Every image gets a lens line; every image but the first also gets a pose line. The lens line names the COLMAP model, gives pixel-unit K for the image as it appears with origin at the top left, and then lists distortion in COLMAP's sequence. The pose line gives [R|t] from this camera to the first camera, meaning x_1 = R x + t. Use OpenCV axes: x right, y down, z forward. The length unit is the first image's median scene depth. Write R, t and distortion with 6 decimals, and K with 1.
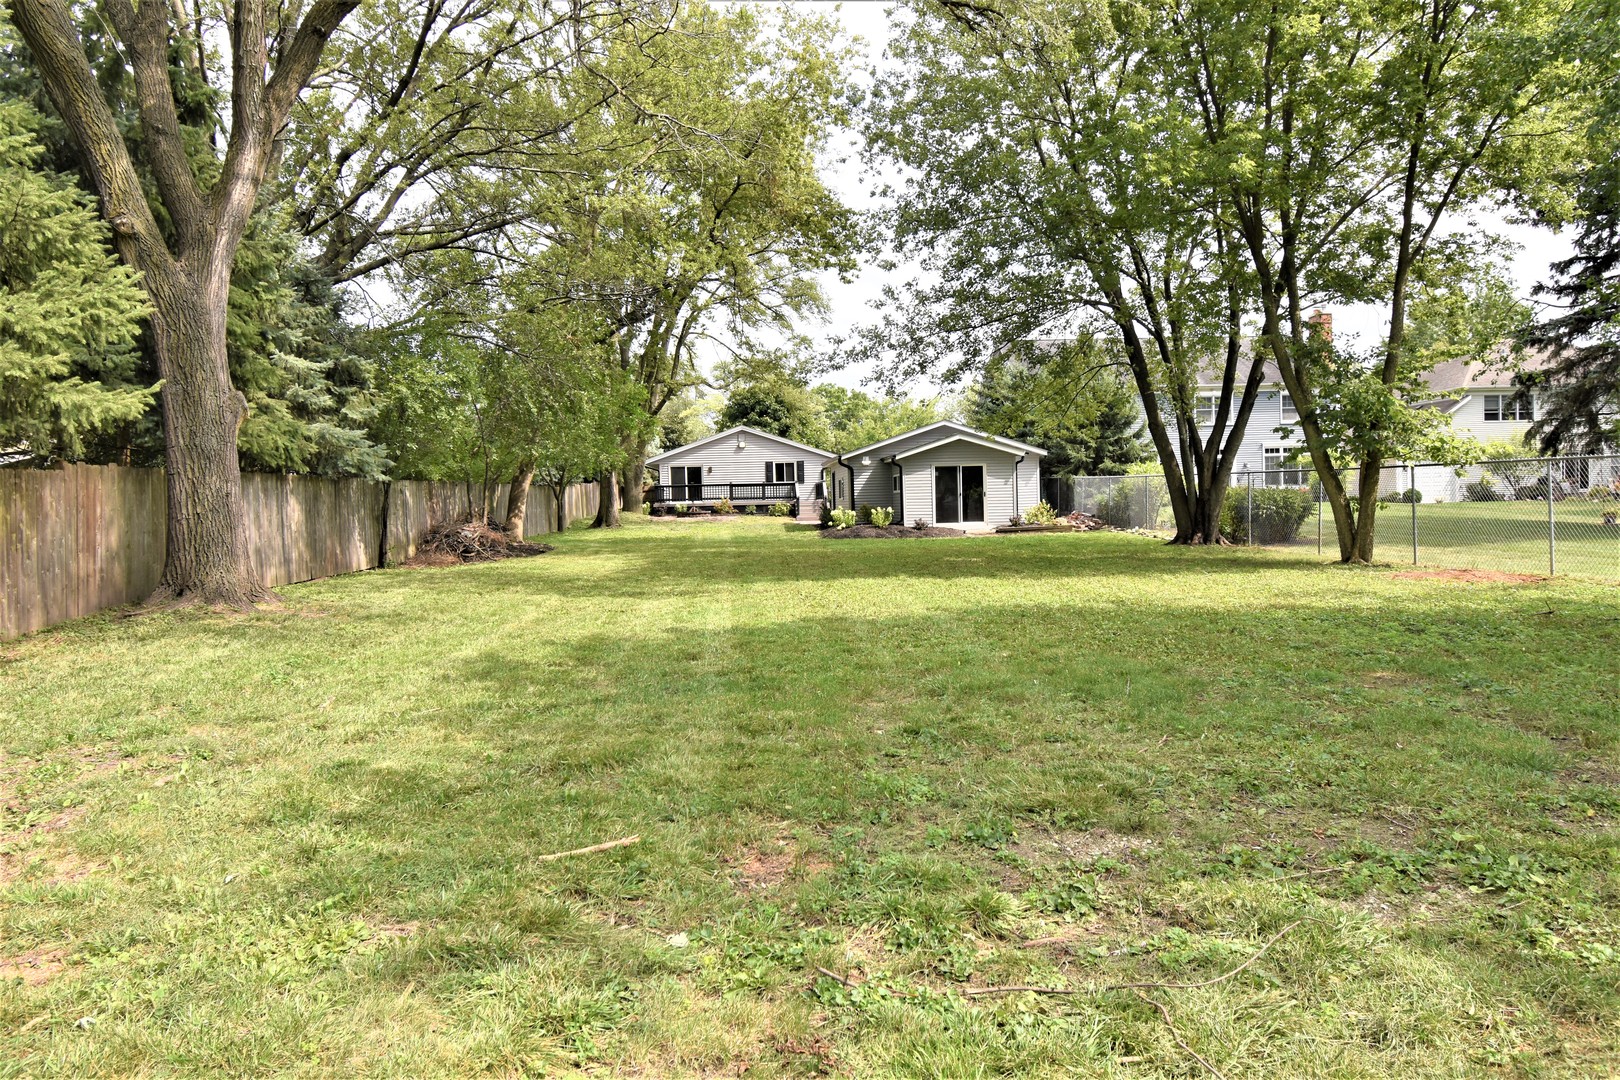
lens RADIAL K [[979.3, 0, 810.0], [0, 979.3, 540.0], [0, 0, 1]] dist [-0.000084, -0.000008]
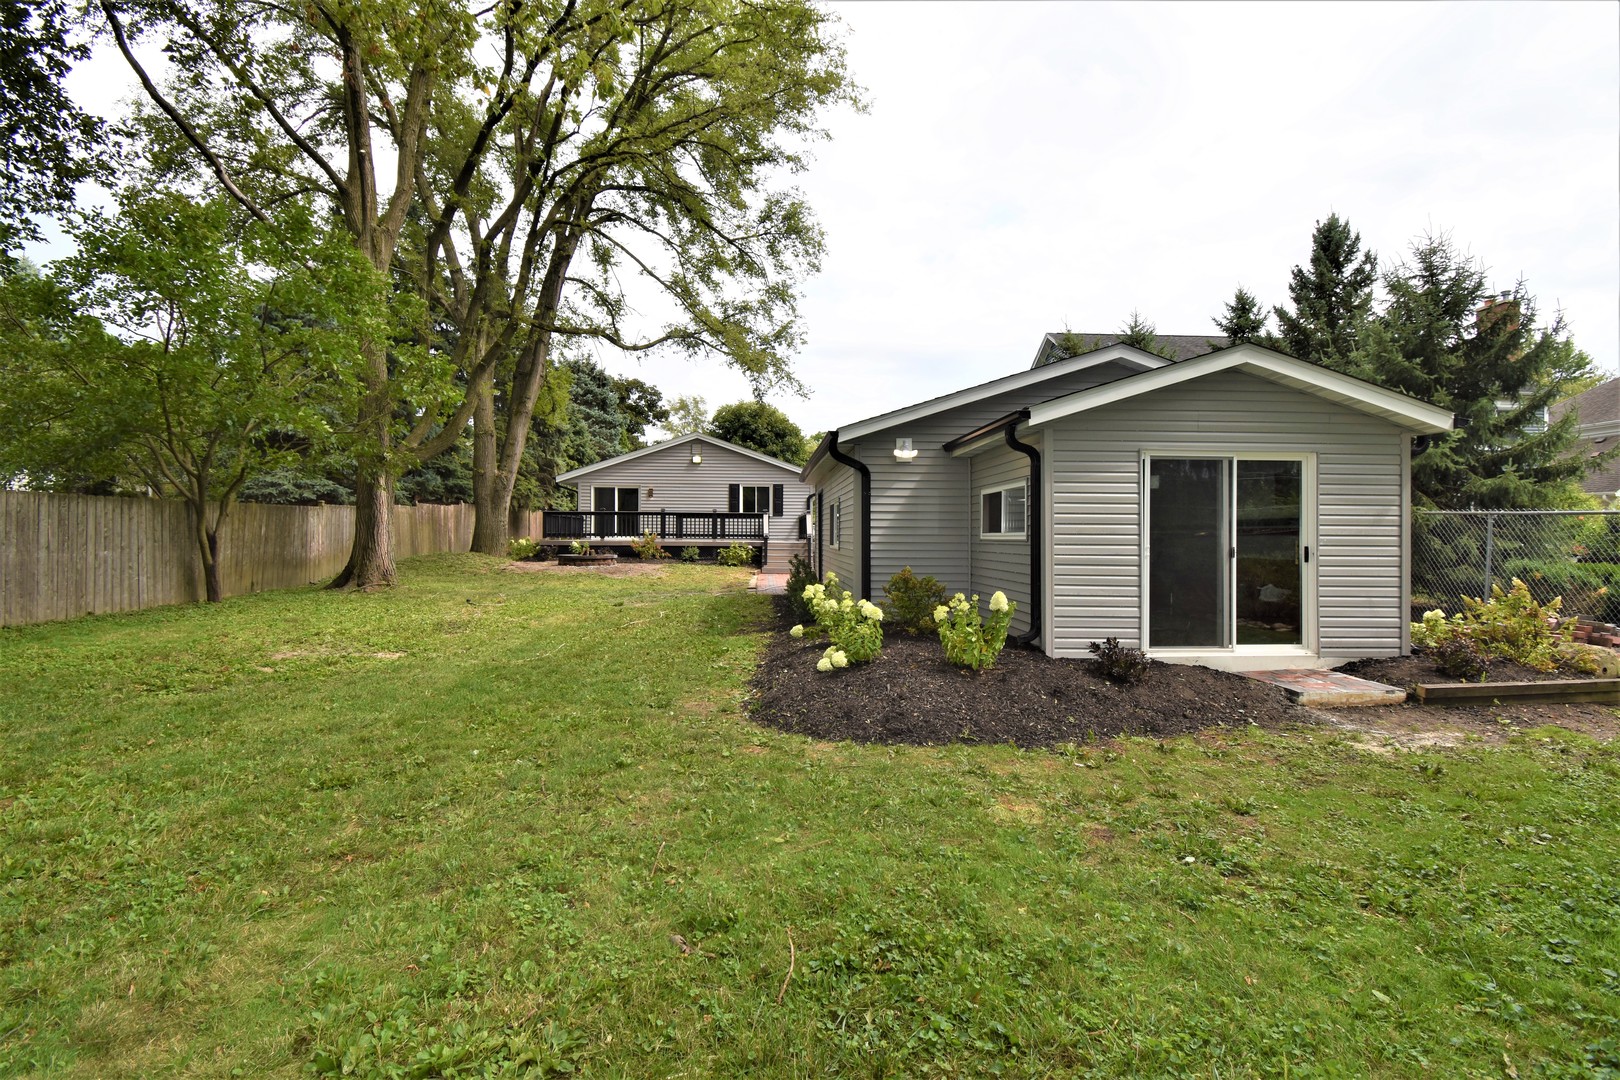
lens RADIAL K [[722.8, 0, 810.0], [0, 722.8, 540.0], [0, 0, 1]] dist [0.008410, -0.013219]
pose [[0.999587, 0.028693, -0.001272, 0.015894], [-0.028719, 0.999103, -0.031133, -0.025553], [0.000378, 0.031157, 0.999514, 0.494888]]
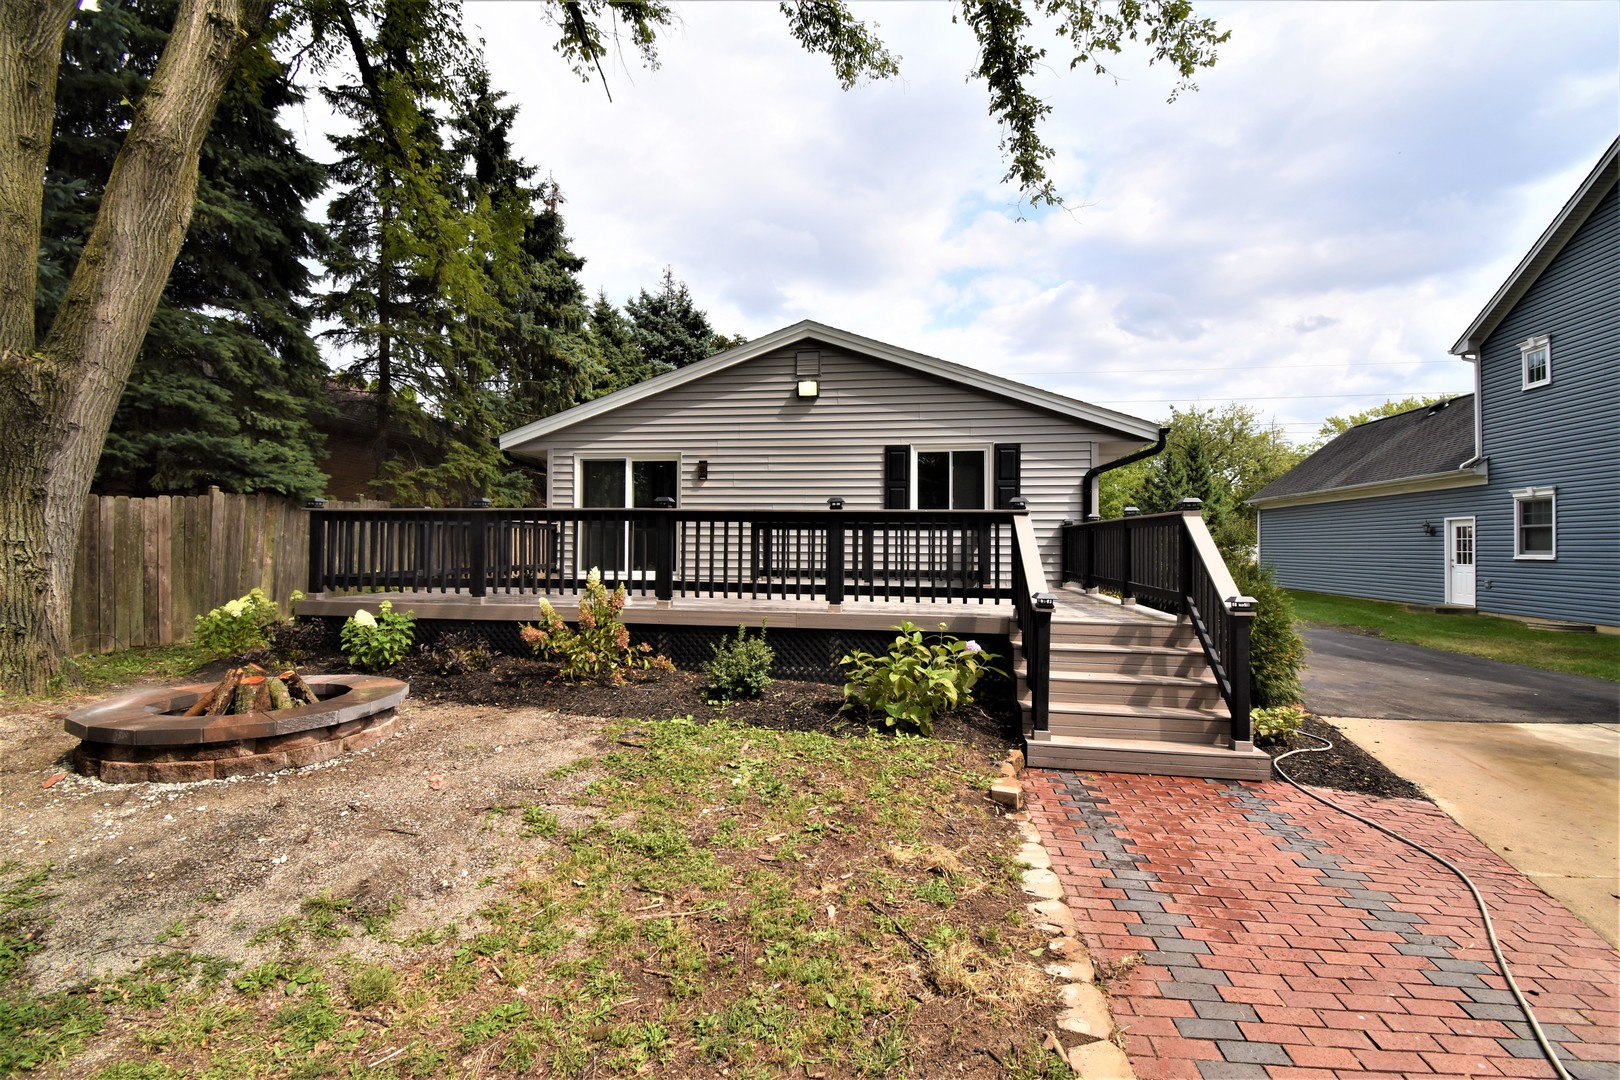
lens RADIAL K [[722.8, 0, 810.0], [0, 722.8, 540.0], [0, 0, 1]] dist [0.008410, -0.013219]
pose [[0.977255, 0.029082, -0.210066, -0.021527], [-0.037317, 0.998678, -0.035347, -0.044787], [0.208760, 0.042383, 0.977048, 0.816030]]
